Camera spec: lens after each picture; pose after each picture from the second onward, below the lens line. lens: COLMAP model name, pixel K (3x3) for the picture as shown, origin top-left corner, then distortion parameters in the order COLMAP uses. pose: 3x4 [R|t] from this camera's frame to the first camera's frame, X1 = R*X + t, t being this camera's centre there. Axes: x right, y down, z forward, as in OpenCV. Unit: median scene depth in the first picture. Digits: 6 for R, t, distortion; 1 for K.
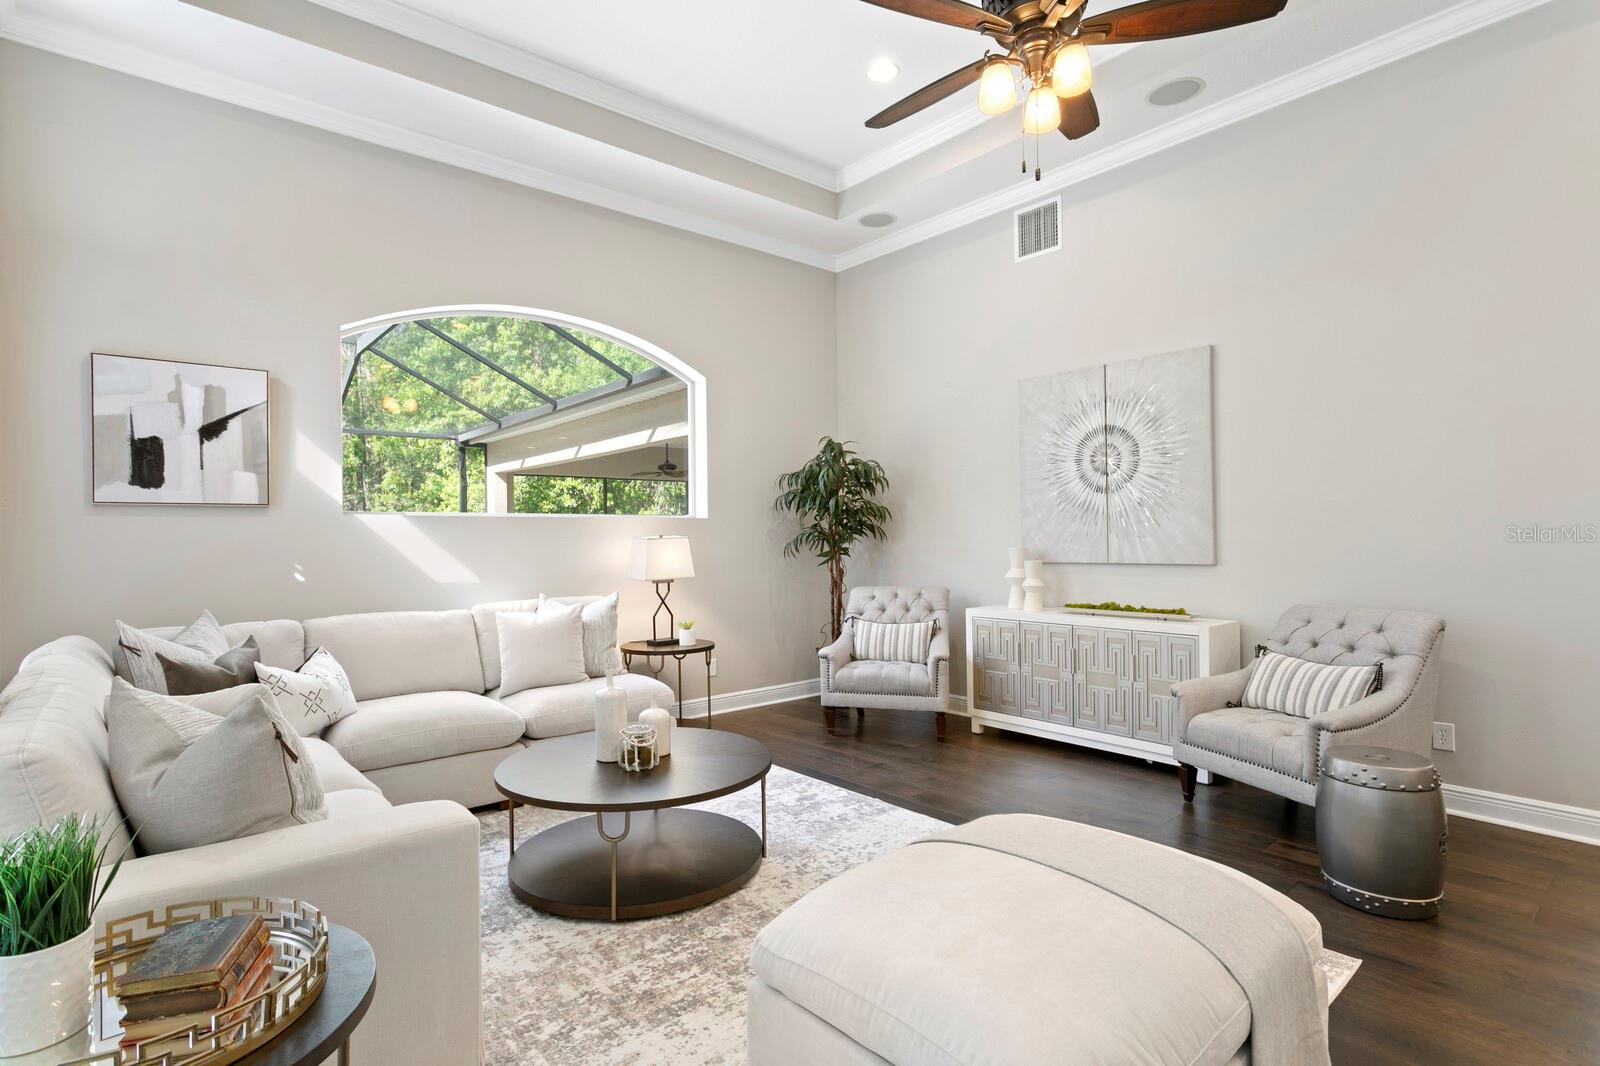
lens RADIAL K [[787.5, 0, 800.0], [0, 787.5, 533.0], [0, 0, 1]] dist [-0.005007, 0.000350]
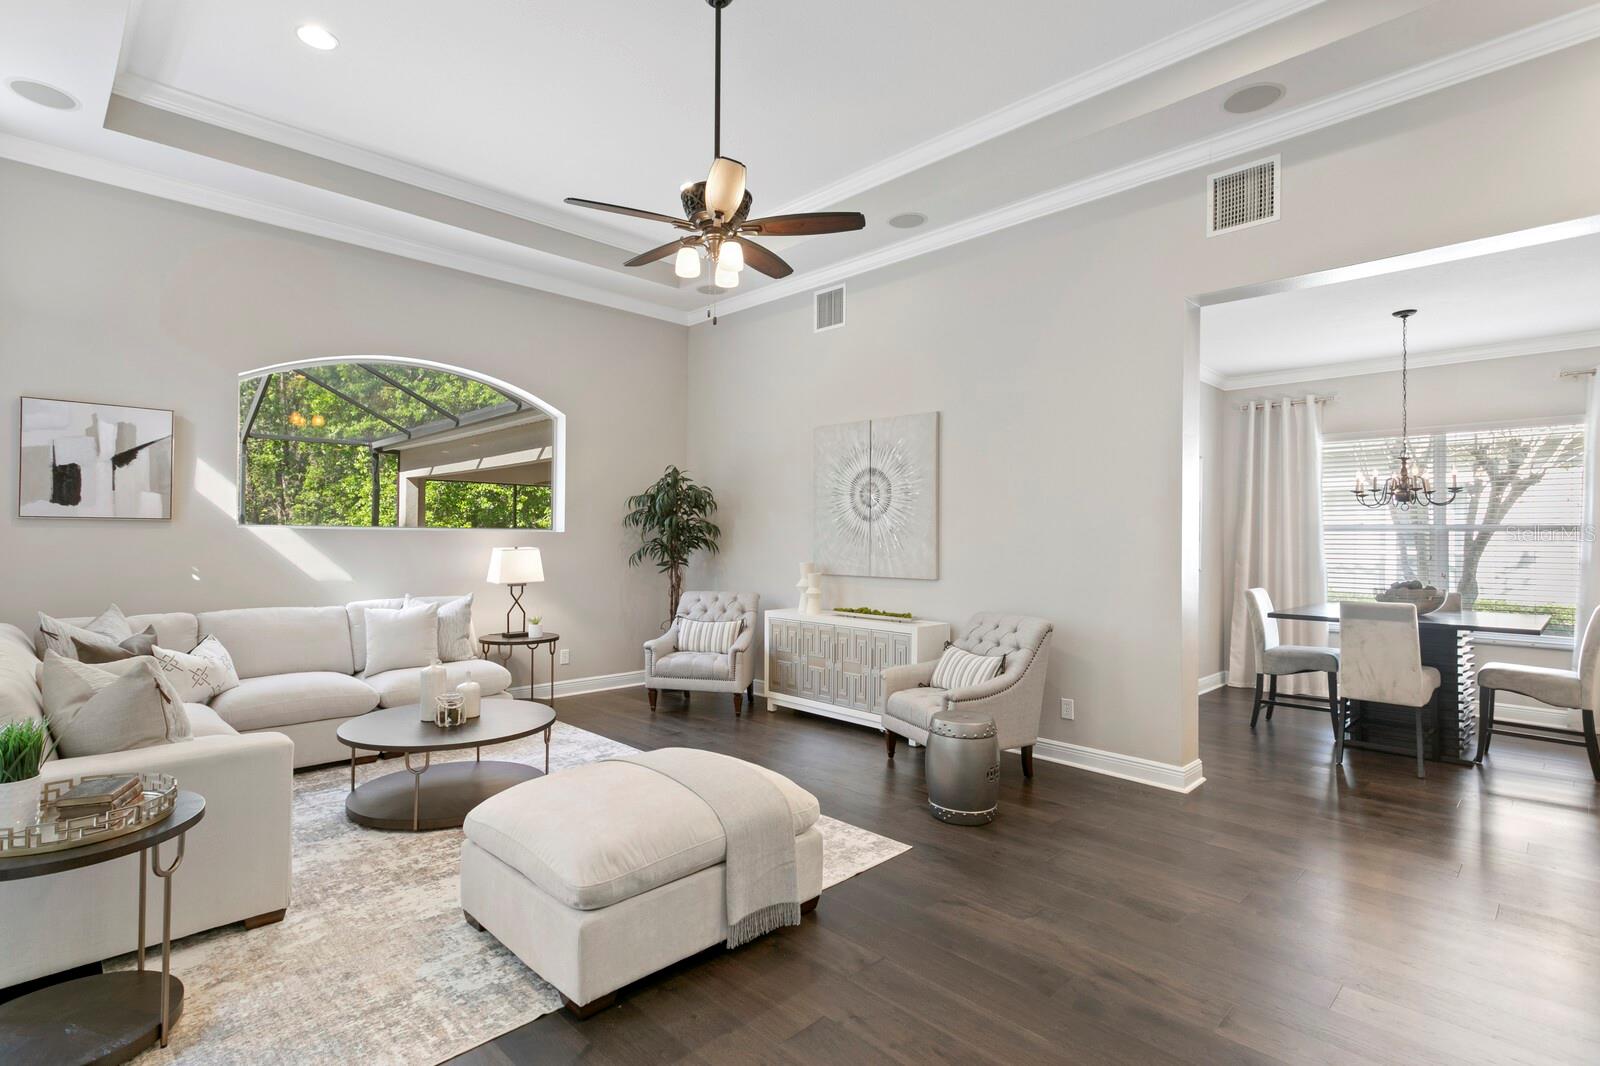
lens RADIAL K [[771.9, 0, 796.0], [0, 771.9, 525.5], [0, 0, 1]] dist [0.004720, -0.000076]
pose [[0.997253, 0.021542, 0.070862, 0.216232], [-0.020806, 0.999722, -0.011111, -0.032863], [-0.071082, 0.009606, 0.997424, -0.281527]]
